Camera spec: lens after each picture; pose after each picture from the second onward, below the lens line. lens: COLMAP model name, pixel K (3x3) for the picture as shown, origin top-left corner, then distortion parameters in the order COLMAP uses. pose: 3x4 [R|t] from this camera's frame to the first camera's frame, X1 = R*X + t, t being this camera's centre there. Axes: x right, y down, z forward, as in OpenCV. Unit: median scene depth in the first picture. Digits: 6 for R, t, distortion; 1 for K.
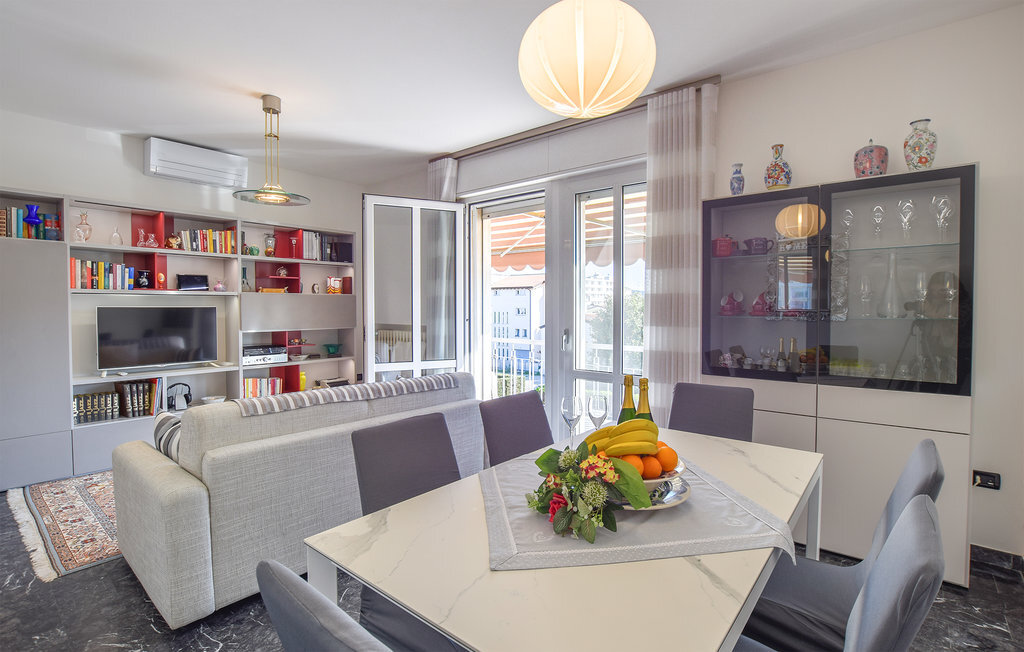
lens RADIAL K [[477.6, 0, 514.4], [0, 477.6, 319.4], [0, 0, 1]] dist [-0.027420, 0.000517]
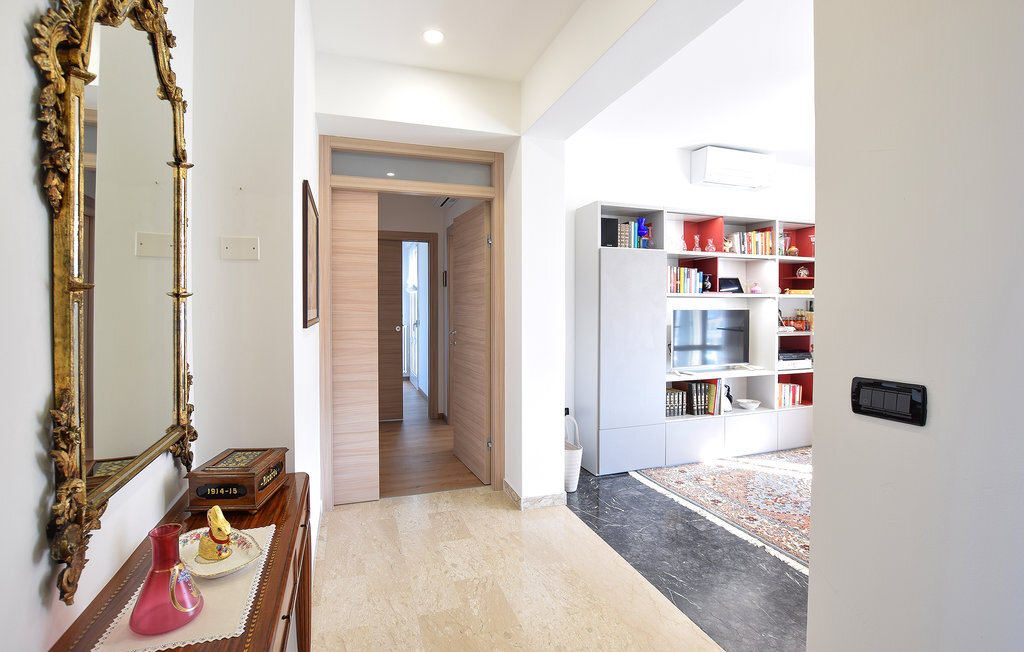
lens RADIAL K [[471.6, 0, 513.7], [0, 471.6, 315.4], [0, 0, 1]] dist [-0.029084, 0.000117]
pose [[0.854165, 0.004410, -0.519983, -0.612485], [-0.011731, 0.999873, -0.010791, 0.002898], [0.519869, 0.015317, 0.854108, -0.107310]]
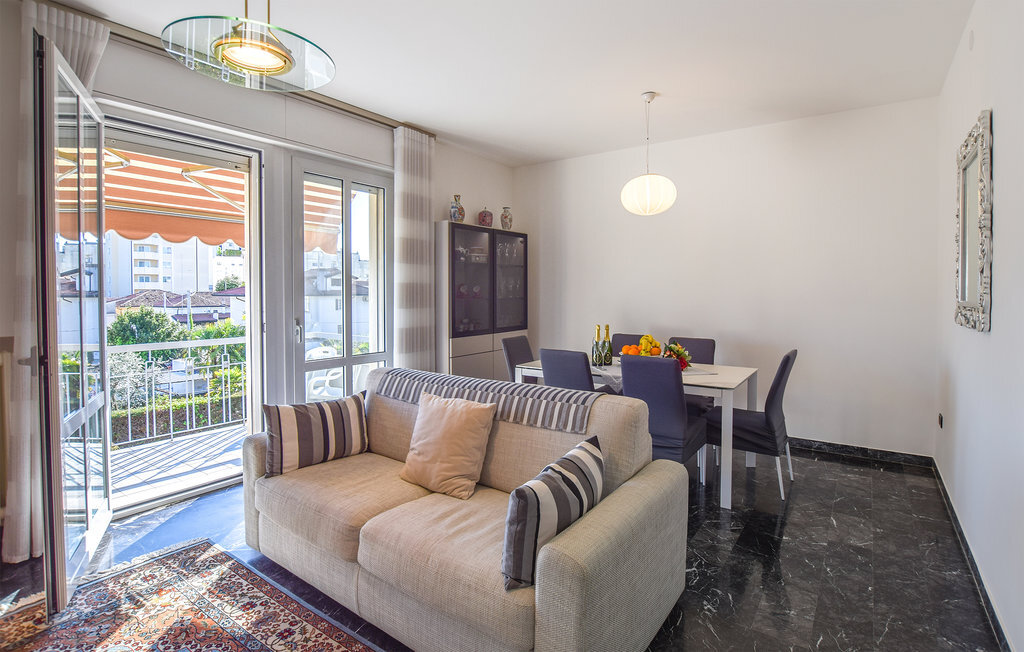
lens RADIAL K [[498.3, 0, 503.0], [0, 498.3, 303.0], [0, 0, 1]] dist [-0.038859, 0.008436]
pose [[-0.061061, -0.024838, 0.997825, -0.848338], [0.029206, 0.999218, 0.026660, -0.023463], [-0.997707, 0.030770, -0.060288, 0.677262]]
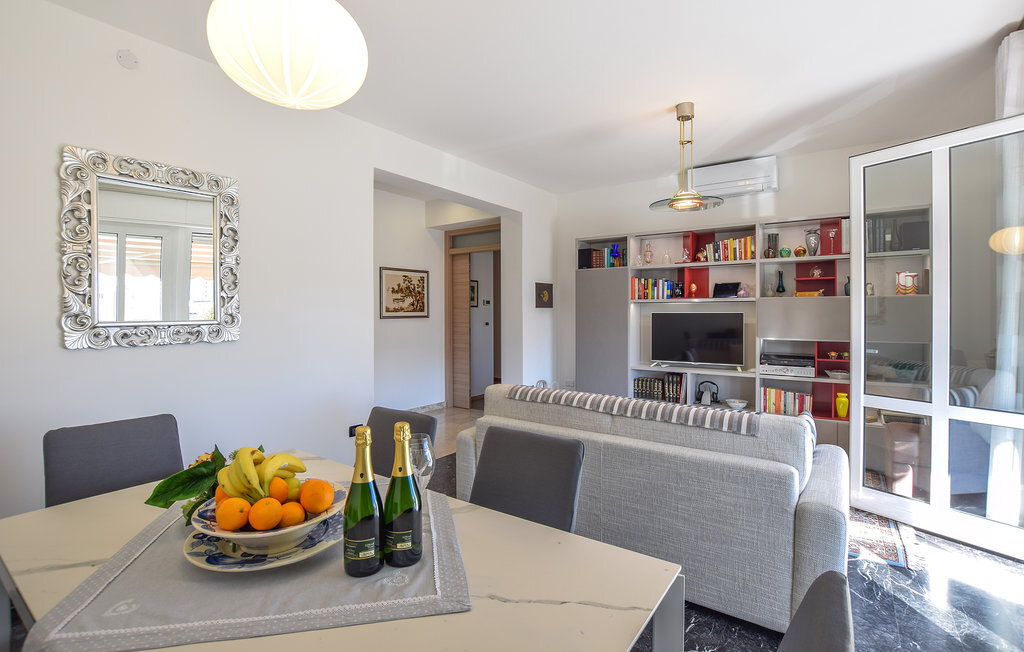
lens RADIAL K [[471.6, 0, 513.7], [0, 471.6, 315.4], [0, 0, 1]] dist [-0.029084, 0.000117]
pose [[0.078831, 0.006329, -0.996868, 0.380615], [-0.025801, 0.999658, 0.004306, -0.013886], [0.996554, 0.025381, 0.078968, 0.481741]]
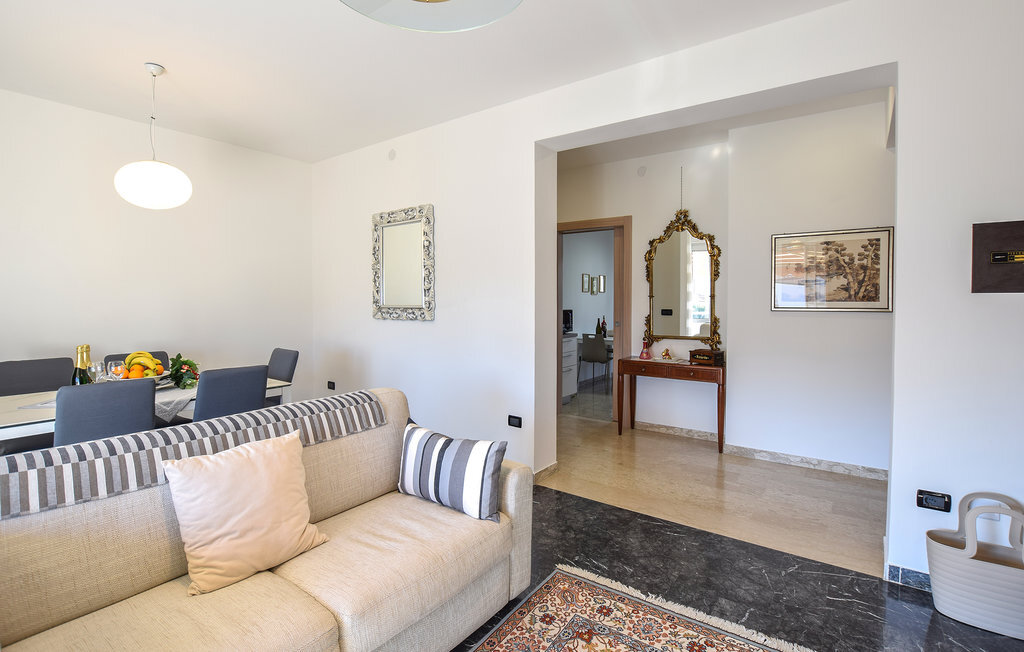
lens RADIAL K [[471.6, 0, 513.7], [0, 471.6, 315.4], [0, 0, 1]] dist [-0.029084, 0.000117]
pose [[-0.998254, 0.000039, -0.059074, -0.469692], [-0.003897, 0.997777, 0.066528, -0.039868], [0.058945, 0.066642, -0.996034, 1.123978]]
